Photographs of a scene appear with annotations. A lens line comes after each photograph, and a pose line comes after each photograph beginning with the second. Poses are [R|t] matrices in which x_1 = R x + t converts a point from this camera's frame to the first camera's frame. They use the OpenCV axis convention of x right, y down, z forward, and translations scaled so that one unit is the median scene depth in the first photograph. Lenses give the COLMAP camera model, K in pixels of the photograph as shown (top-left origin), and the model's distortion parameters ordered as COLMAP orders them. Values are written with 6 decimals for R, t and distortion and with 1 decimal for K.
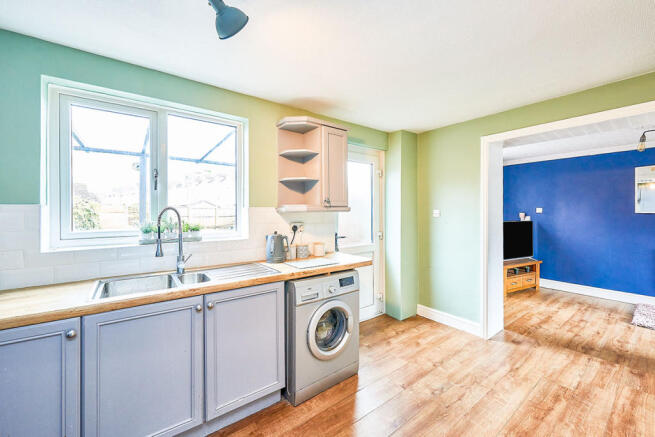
lens RADIAL K [[261.9, 0, 327.8], [0, 261.9, 213.5], [0, 0, 1]] dist [-0.000063, 0.000000]
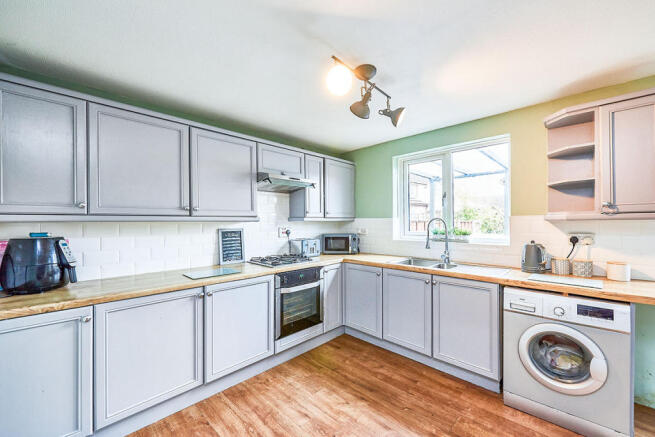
lens RADIAL K [[264.5, 0, 328.0], [0, 264.5, 223.1], [0, 0, 1]] dist [-0.000515, -0.000067]
pose [[0.138213, 0.007094, -0.990377, 0.717987], [0.000800, 0.999973, 0.007275, -0.004170], [0.990402, -0.001798, 0.138204, 0.128696]]
